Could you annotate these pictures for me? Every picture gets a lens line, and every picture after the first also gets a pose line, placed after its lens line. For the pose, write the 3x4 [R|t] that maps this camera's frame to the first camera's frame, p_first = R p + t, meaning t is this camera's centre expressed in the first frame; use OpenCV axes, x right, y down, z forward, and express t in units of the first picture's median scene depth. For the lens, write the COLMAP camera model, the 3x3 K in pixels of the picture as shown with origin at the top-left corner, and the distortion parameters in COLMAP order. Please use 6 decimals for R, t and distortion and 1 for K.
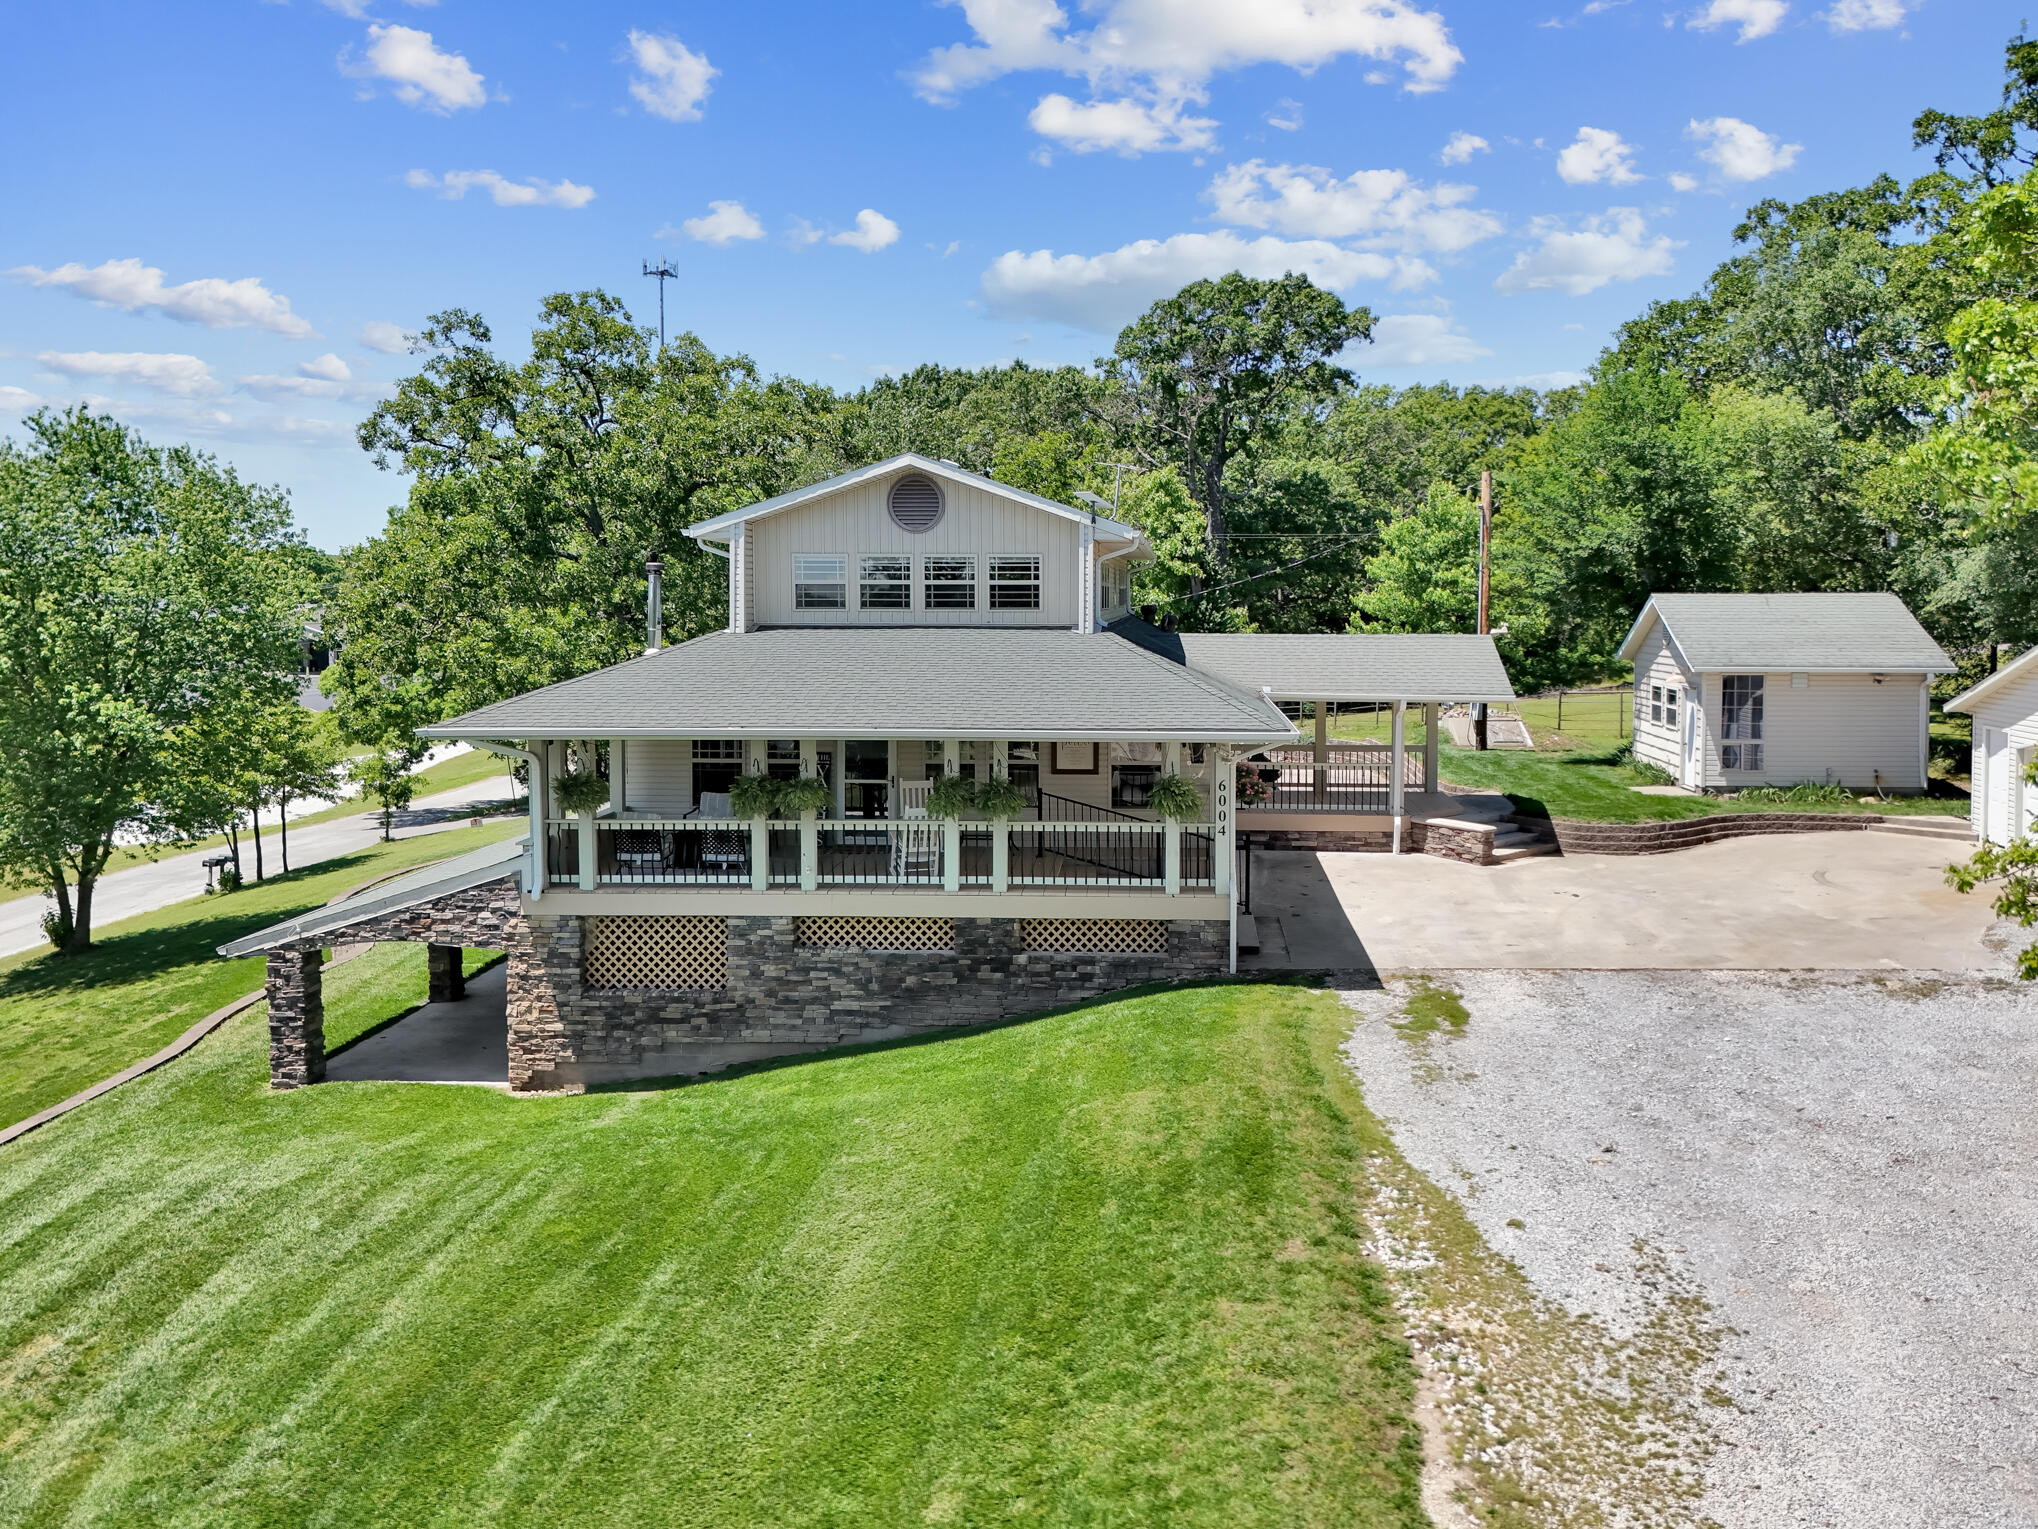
lens RADIAL K [[1519.7, 0, 1014.5], [0, 1519.7, 732.6], [0, 0, 1]] dist [0.084899, -0.081763]
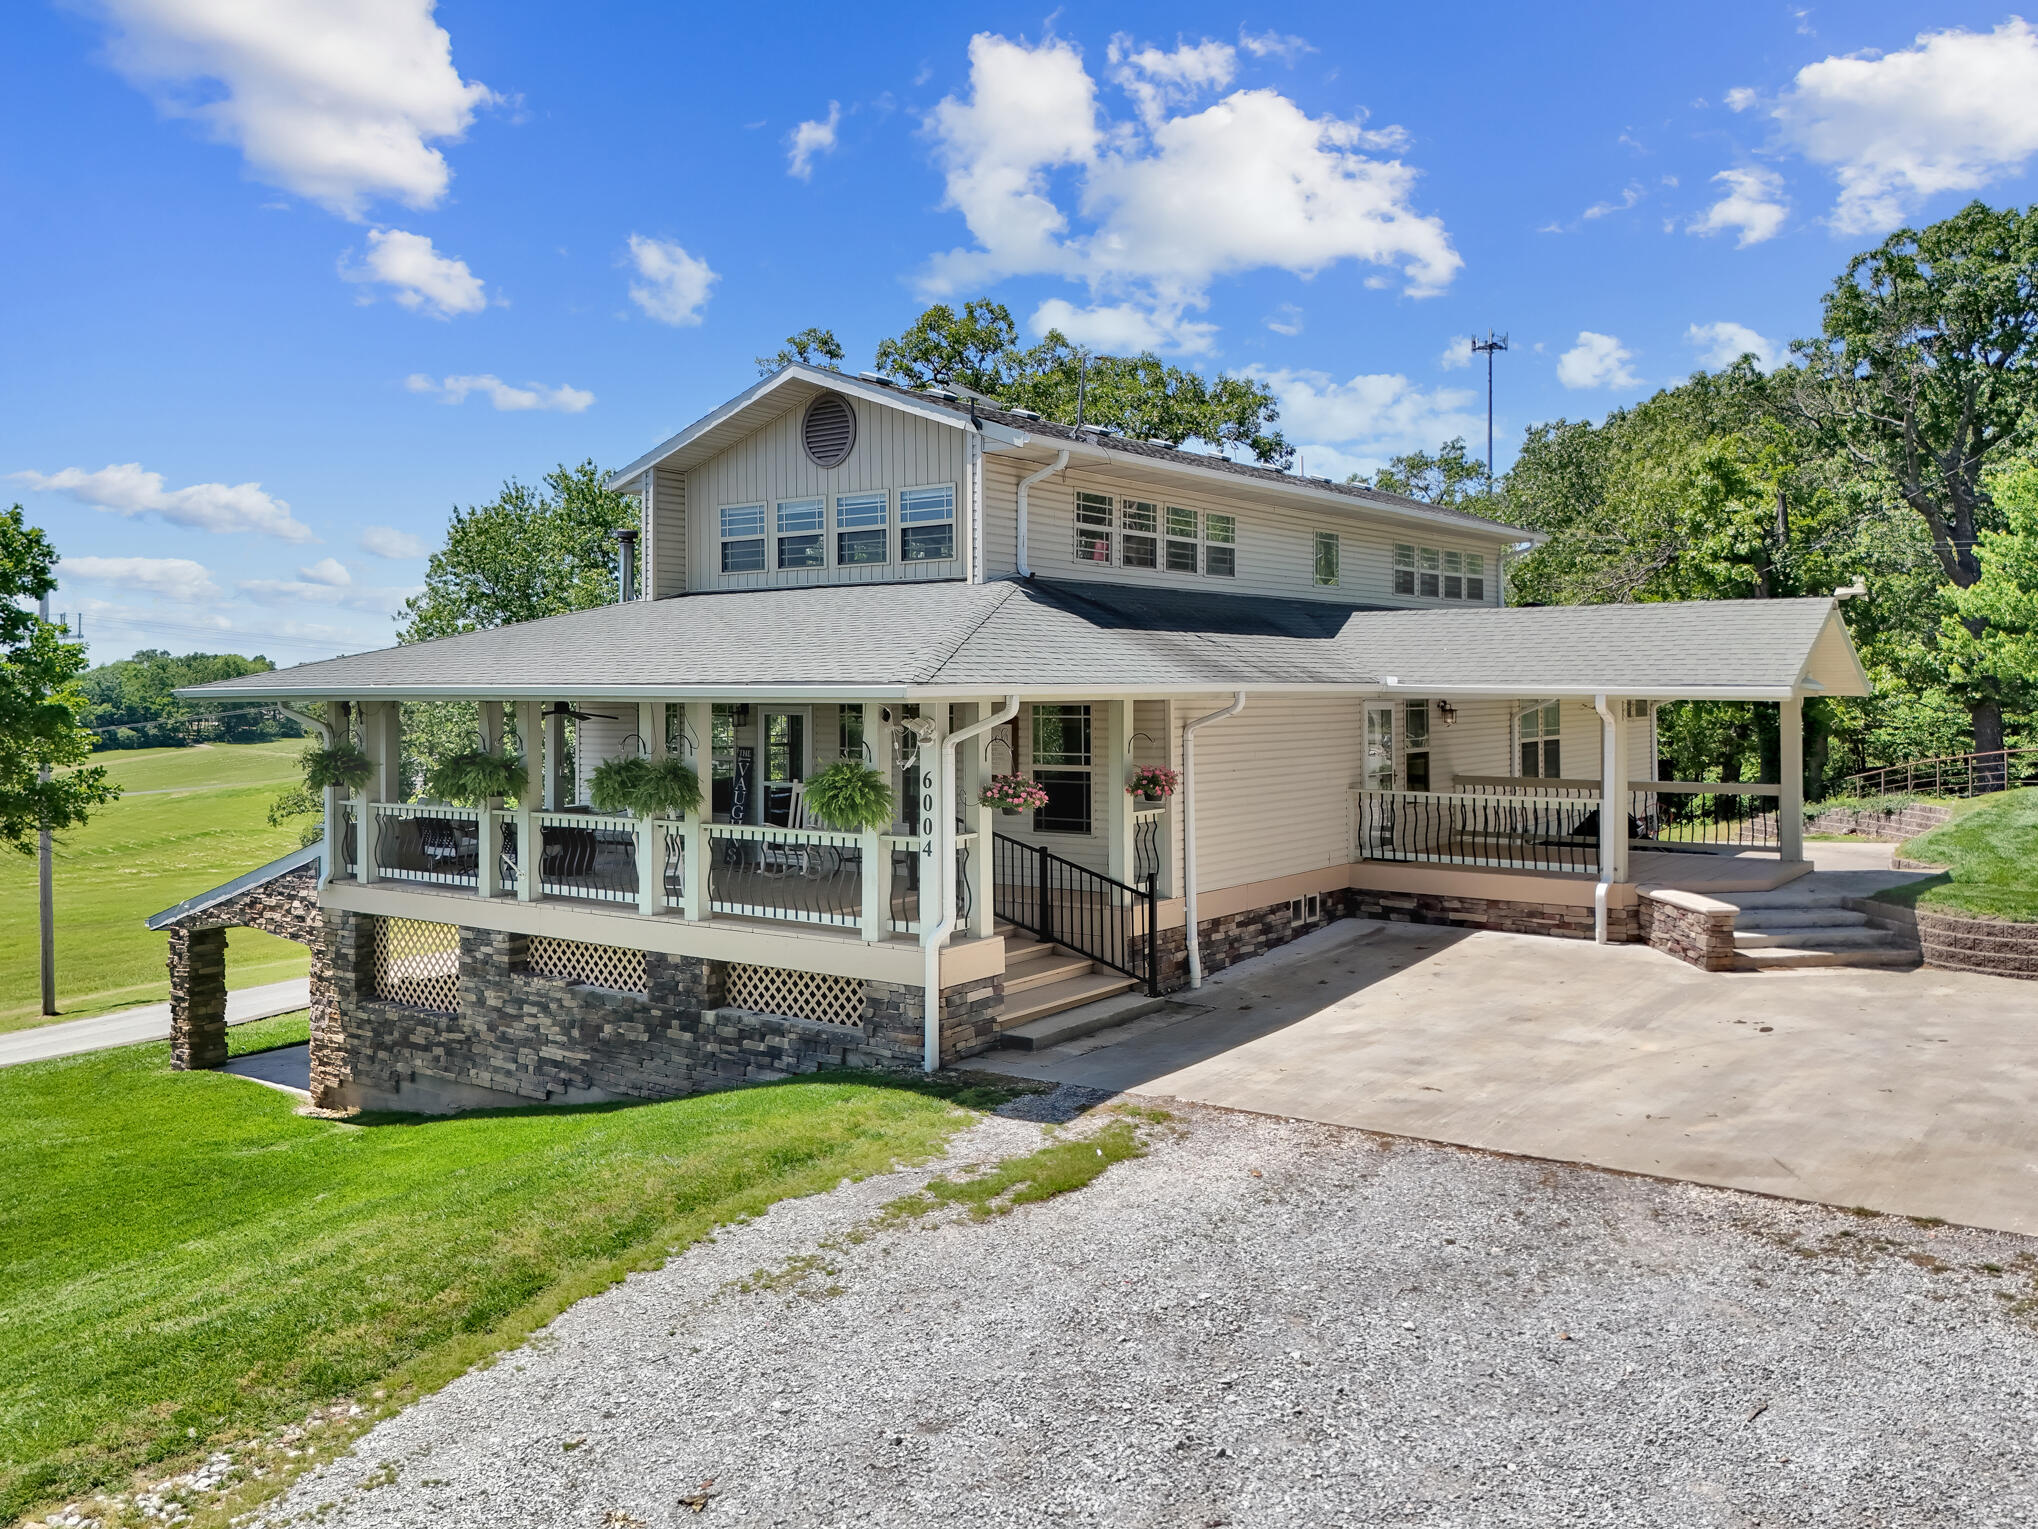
lens RADIAL K [[1521.7, 0, 1019.2], [0, 1521.7, 721.4], [0, 0, 1]] dist [0.028637, -0.001922]
pose [[0.854111, 0.008696, -0.520019, 0.487800], [-0.040472, 0.997940, -0.049785, 0.039210], [0.518514, 0.063569, 0.852703, 0.444648]]
